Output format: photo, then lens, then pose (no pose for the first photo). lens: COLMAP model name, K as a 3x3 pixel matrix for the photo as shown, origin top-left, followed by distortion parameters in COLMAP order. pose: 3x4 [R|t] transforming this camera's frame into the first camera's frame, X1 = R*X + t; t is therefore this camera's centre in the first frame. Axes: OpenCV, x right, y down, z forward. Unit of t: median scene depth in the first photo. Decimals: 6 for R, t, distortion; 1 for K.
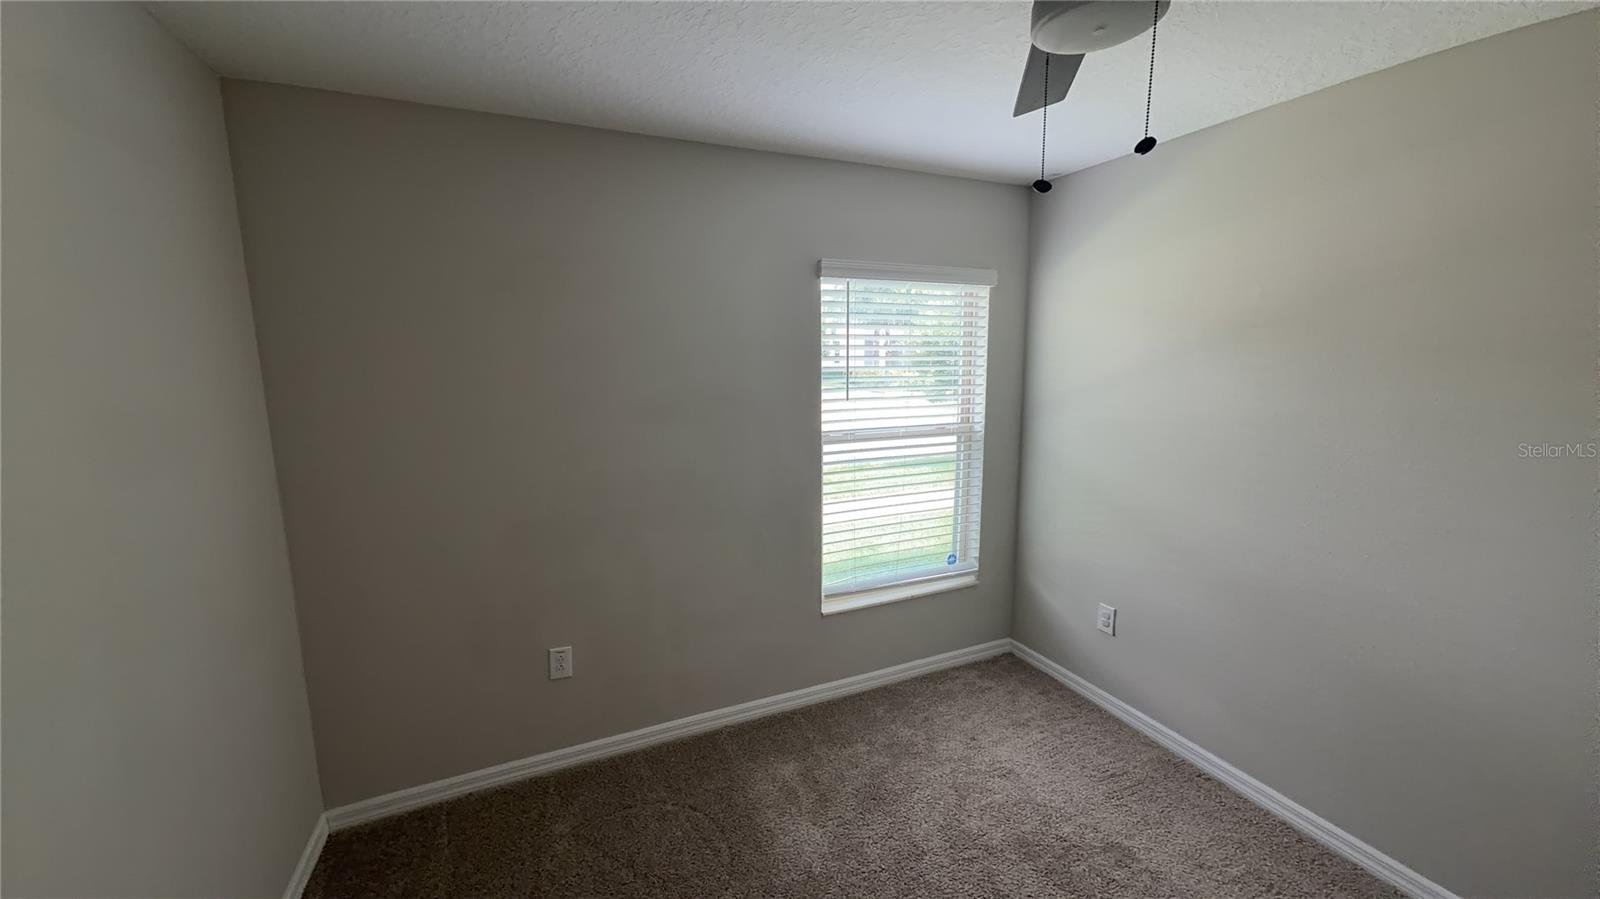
lens RADIAL K [[587.6, 0, 799.8], [0, 587.6, 446.2], [0, 0, 1]] dist [0.017236, -0.012076]
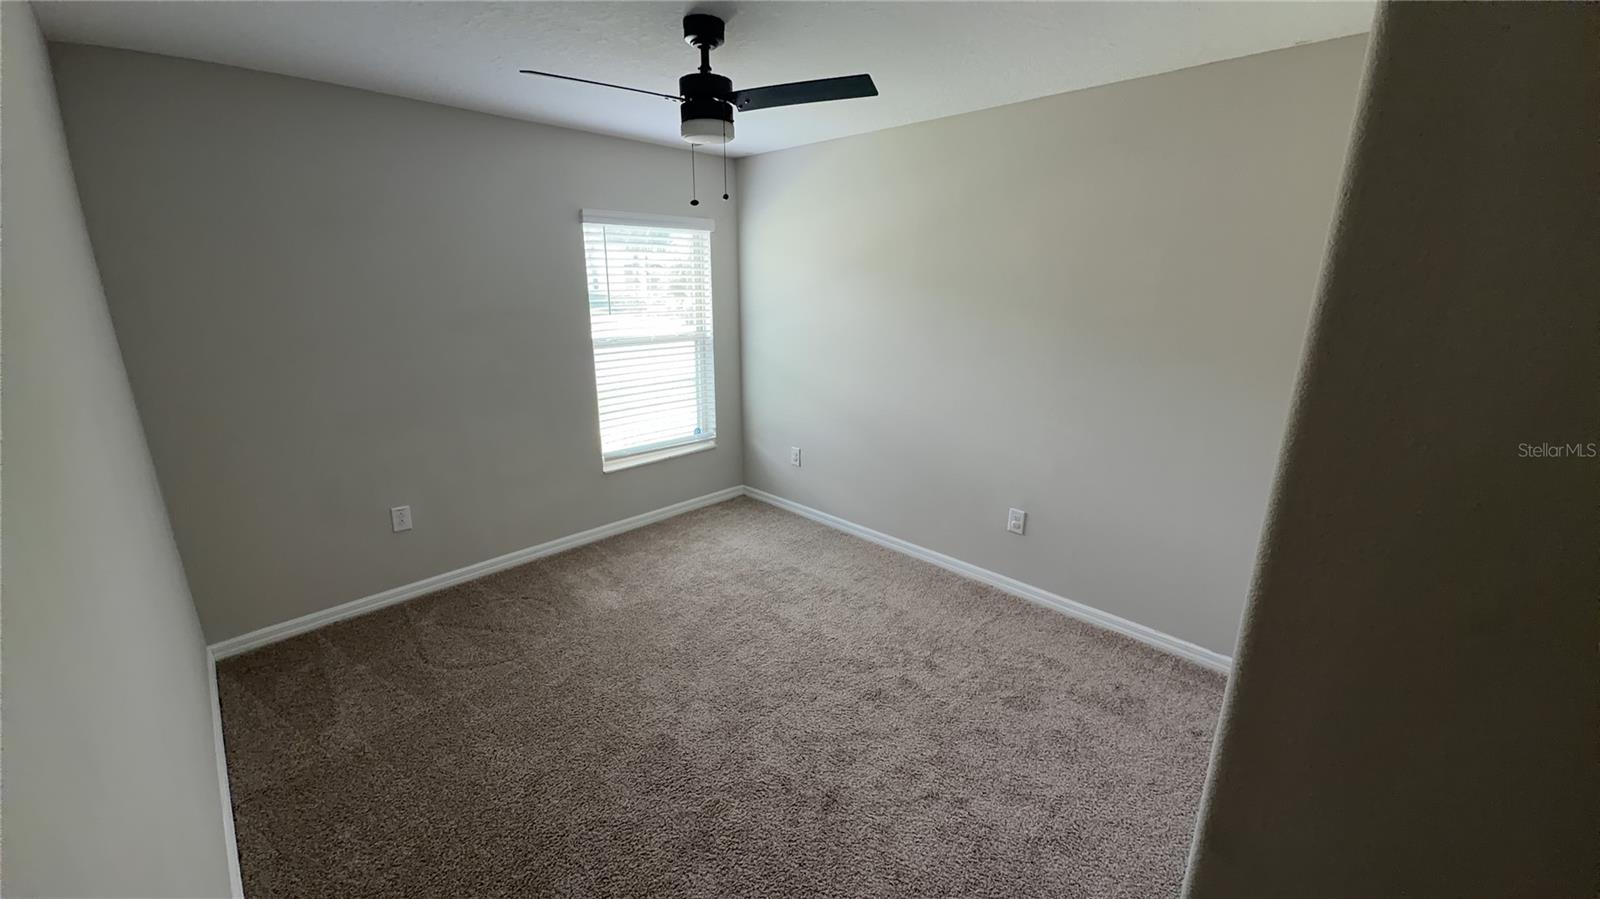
lens RADIAL K [[596.3, 0, 800.0], [0, 596.3, 449.5], [0, 0, 1]] dist [-0.021204, 0.015311]
pose [[0.927427, -0.090034, 0.363006, -0.038551], [0.045032, 0.990412, 0.130596, 0.068700], [-0.371284, -0.104771, 0.922589, -0.450259]]
